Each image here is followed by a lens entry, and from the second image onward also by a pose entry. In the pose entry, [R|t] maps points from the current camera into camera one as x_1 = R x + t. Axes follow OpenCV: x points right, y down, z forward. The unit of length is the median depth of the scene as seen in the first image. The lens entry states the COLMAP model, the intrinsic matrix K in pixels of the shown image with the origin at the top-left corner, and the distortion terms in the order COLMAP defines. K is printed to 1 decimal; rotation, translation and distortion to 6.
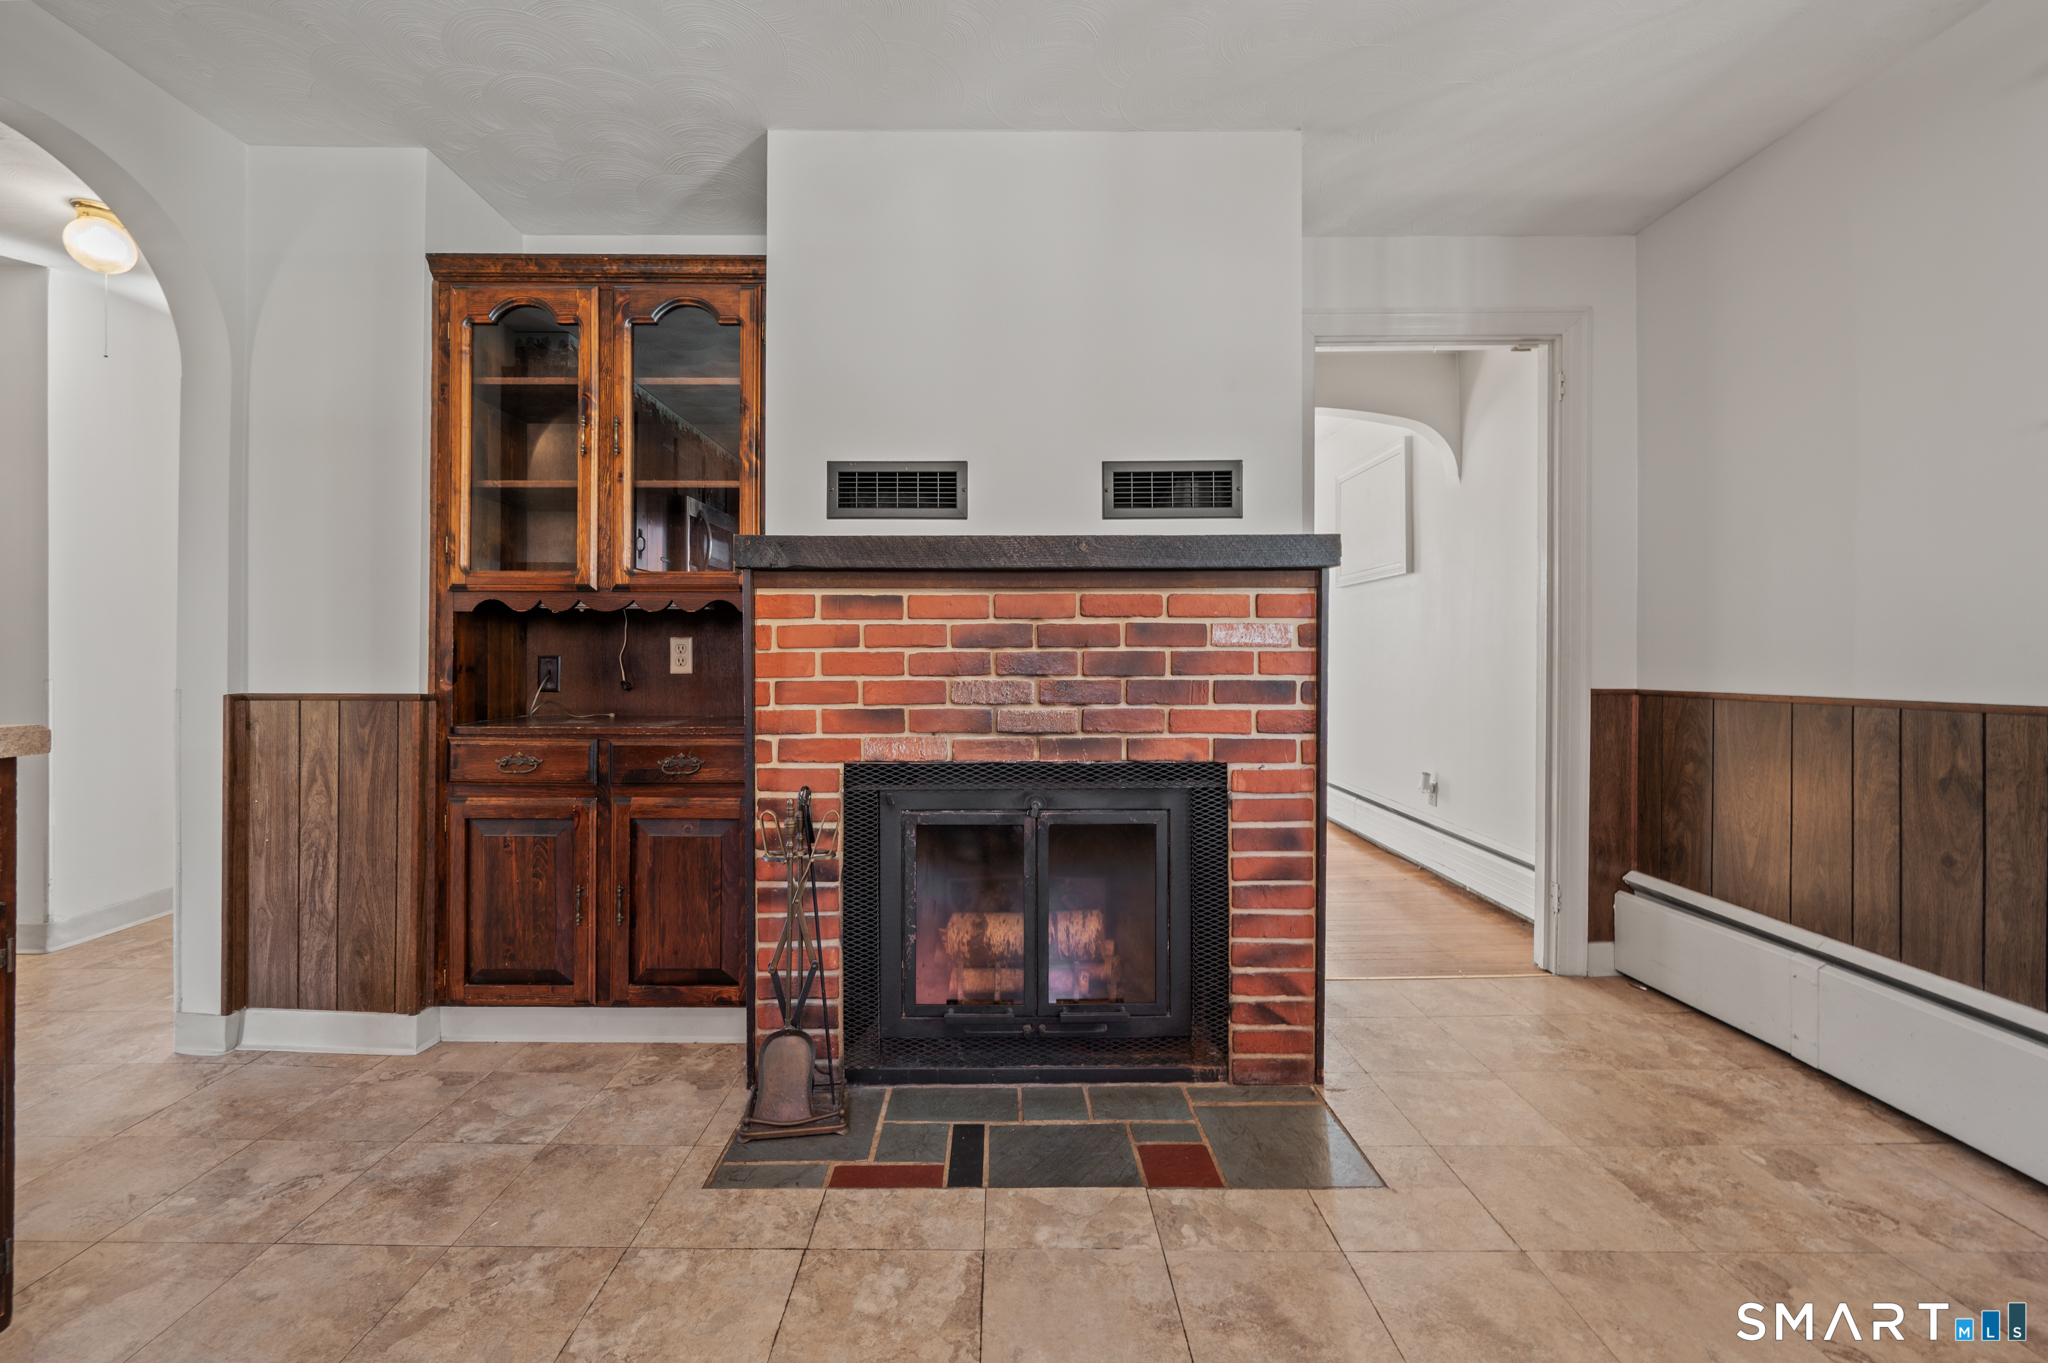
lens RADIAL K [[824.4, 0, 994.7], [0, 824.4, 654.8], [0, 0, 1]] dist [-0.000039, -0.000072]
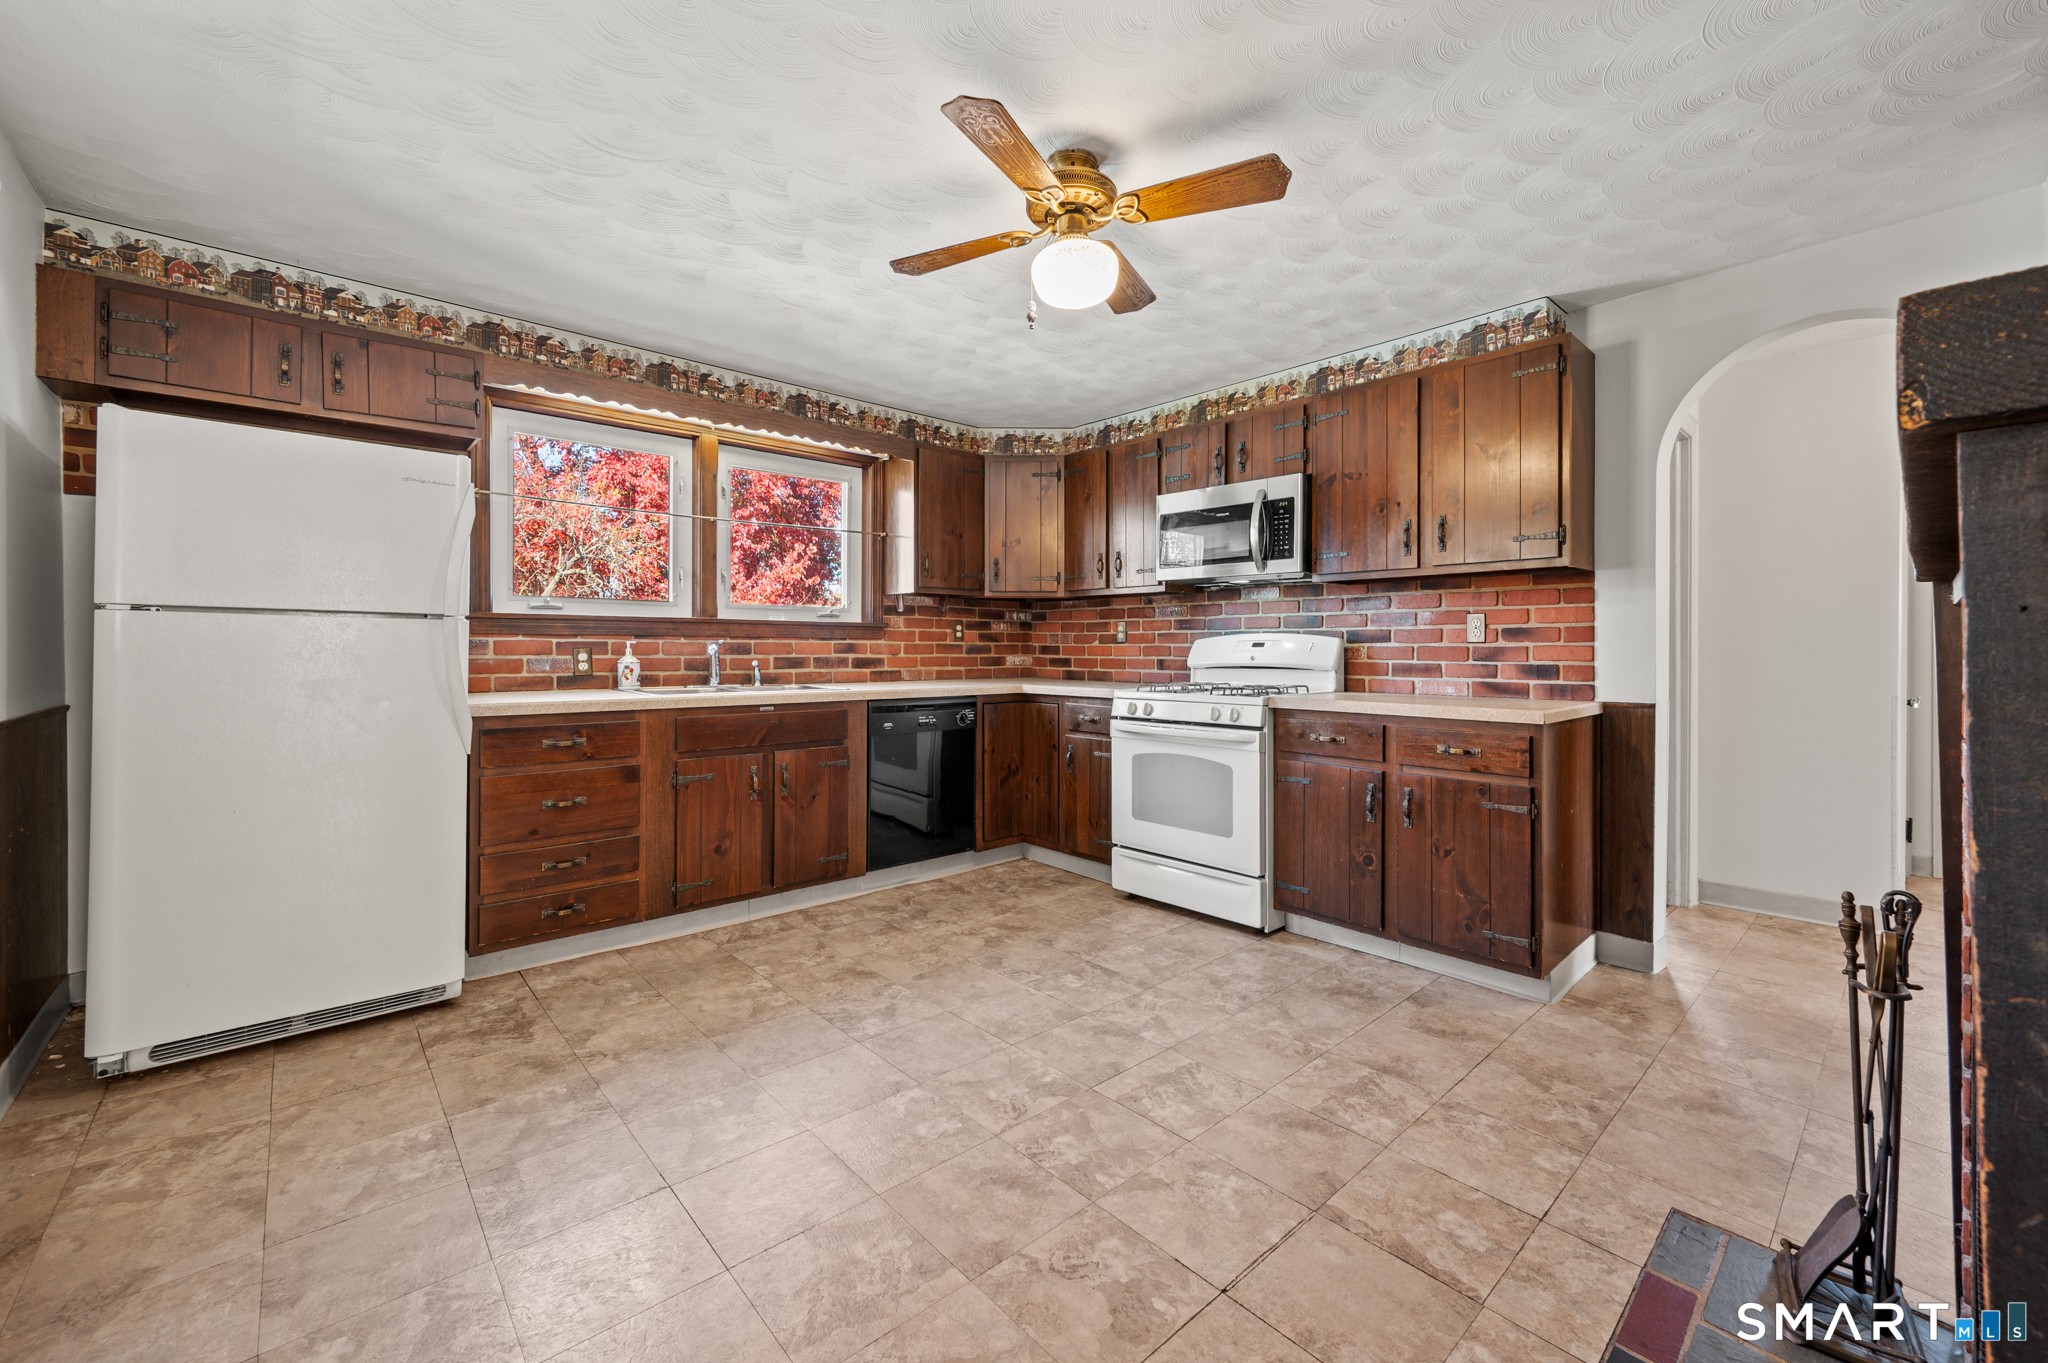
lens RADIAL K [[824.4, 0, 1031.6], [0, 824.4, 646.3], [0, 0, 1]] dist [-0.000237, 0.000029]
pose [[-0.739641, -0.004761, -0.672985, 0.751702], [-0.002405, 0.999987, -0.004431, -0.041200], [0.672998, -0.001659, -0.739643, 0.978201]]
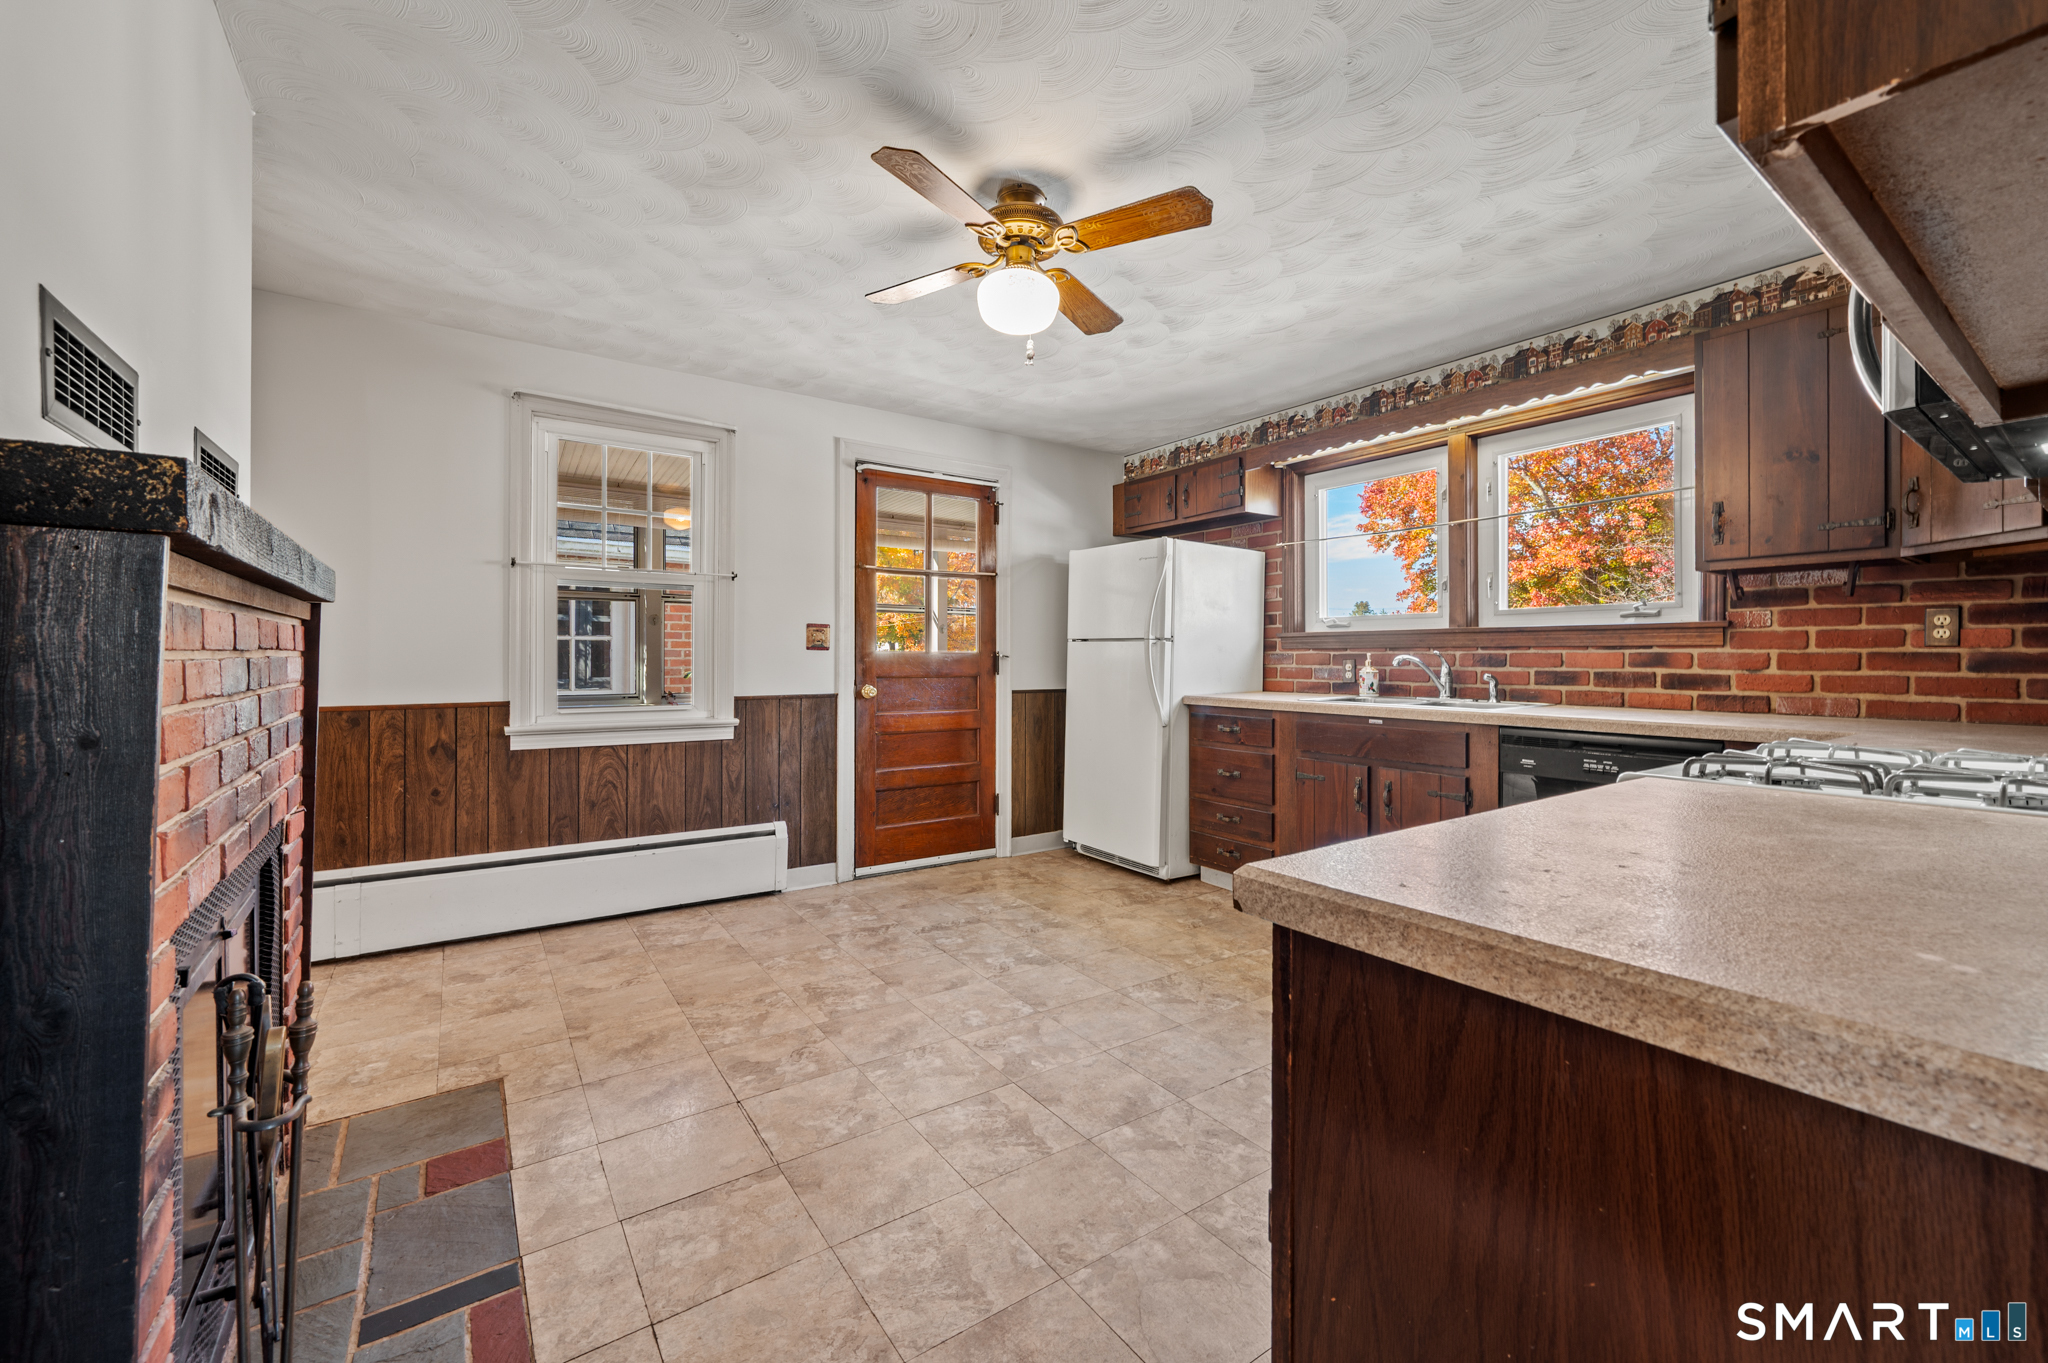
lens RADIAL K [[813.8, 0, 1036.5], [0, 813.8, 660.6], [0, 0, 1]] dist [-0.000940, -0.000013]
pose [[-0.585026, -0.004989, 0.810999, -0.897997], [-0.005457, 0.999983, 0.002215, -0.040301], [-0.810996, -0.003130, -0.585043, 0.854284]]
